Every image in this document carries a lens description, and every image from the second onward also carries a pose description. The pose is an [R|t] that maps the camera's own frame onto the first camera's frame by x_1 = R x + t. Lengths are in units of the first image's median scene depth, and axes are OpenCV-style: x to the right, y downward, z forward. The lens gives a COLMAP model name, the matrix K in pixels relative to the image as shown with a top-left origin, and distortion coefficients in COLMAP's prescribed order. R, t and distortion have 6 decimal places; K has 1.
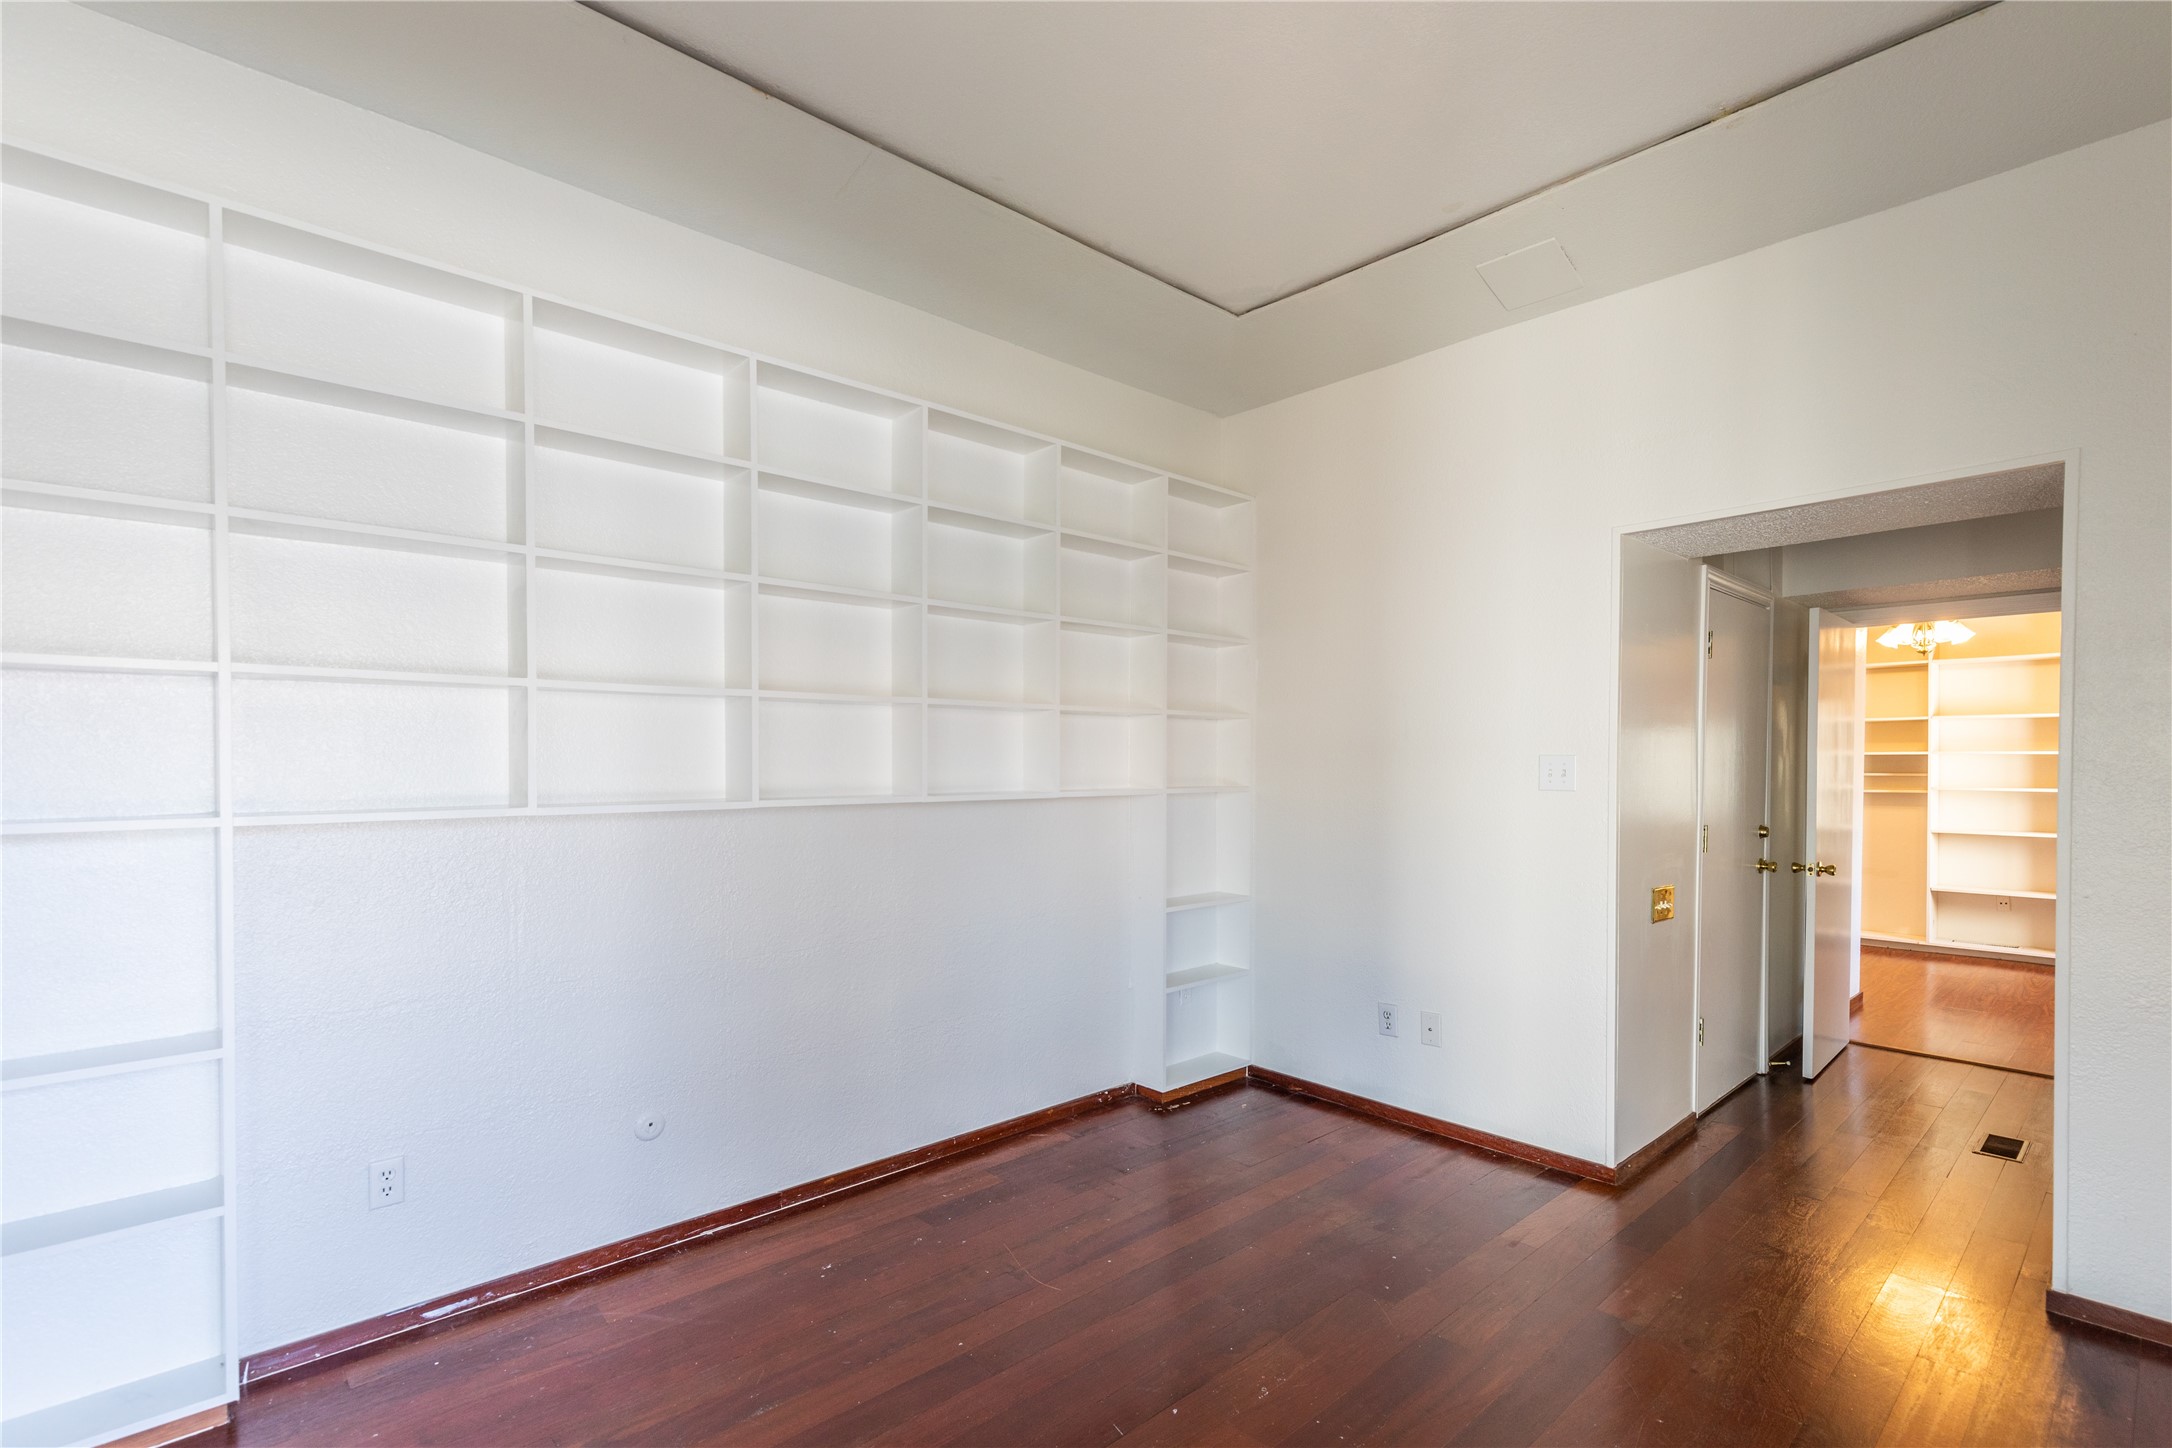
lens RADIAL K [[988.2, 0, 1088.3], [0, 988.2, 770.3], [0, 0, 1]] dist [0.000733, -0.000074]
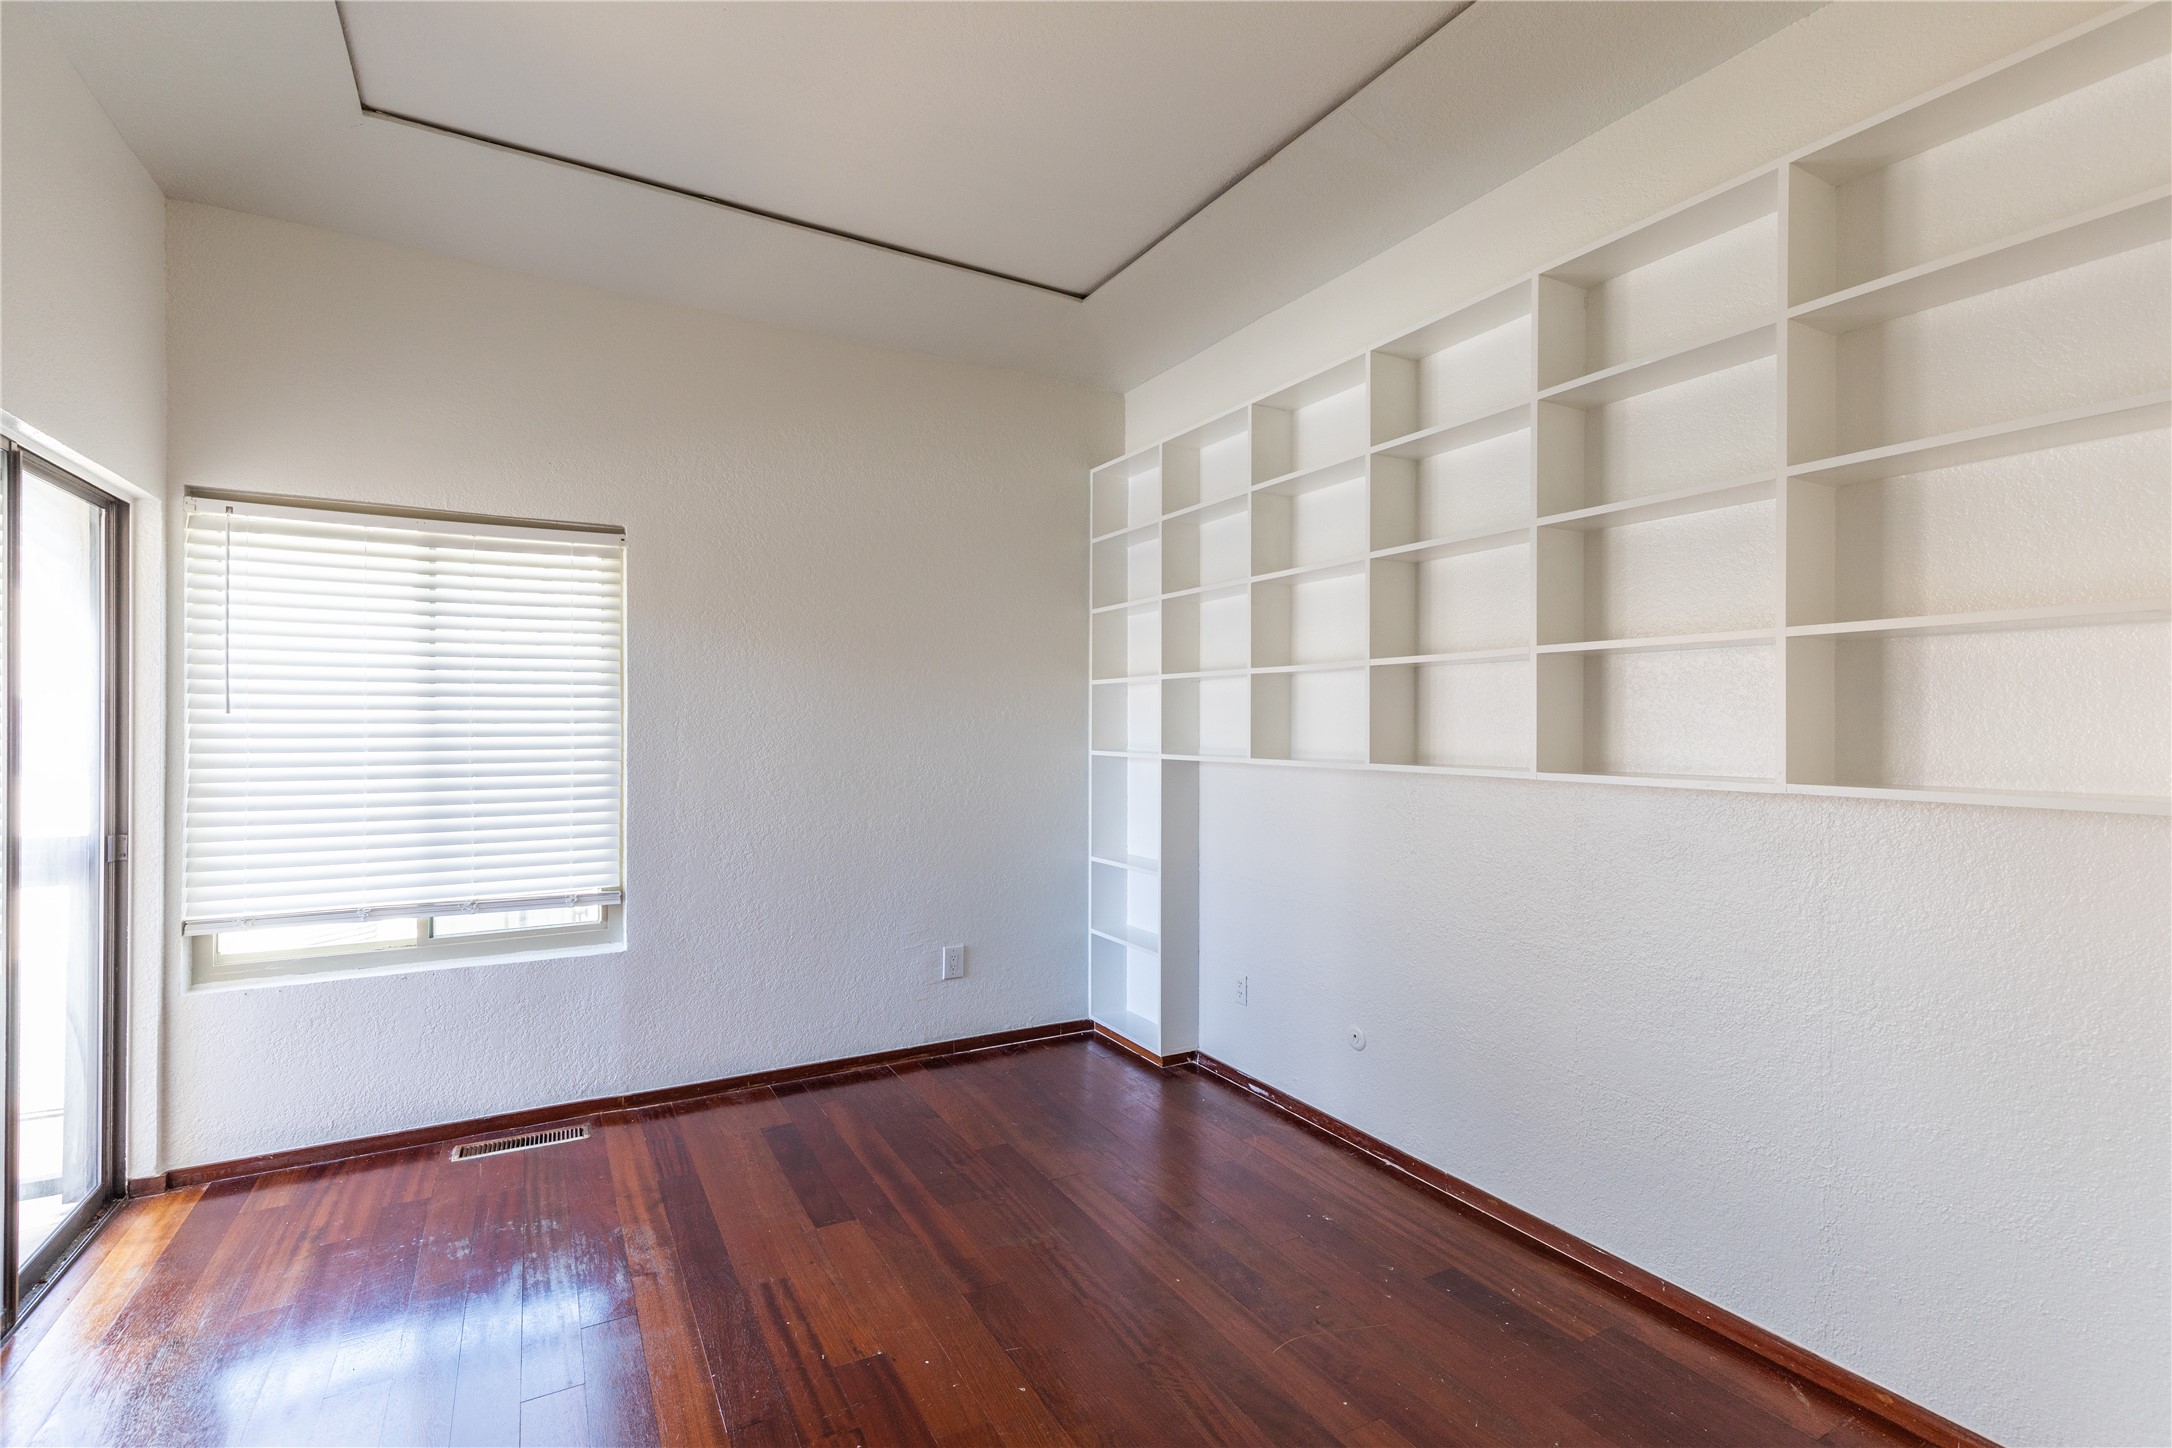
lens RADIAL K [[984.9, 0, 1086.9], [0, 984.9, 713.1], [0, 0, 1]] dist [0.005549, -0.000180]
pose [[-0.222326, -0.011751, -0.974902, 0.778910], [-0.017447, 0.999815, -0.008072, -0.008726], [0.974816, 0.015214, -0.222489, 0.954755]]
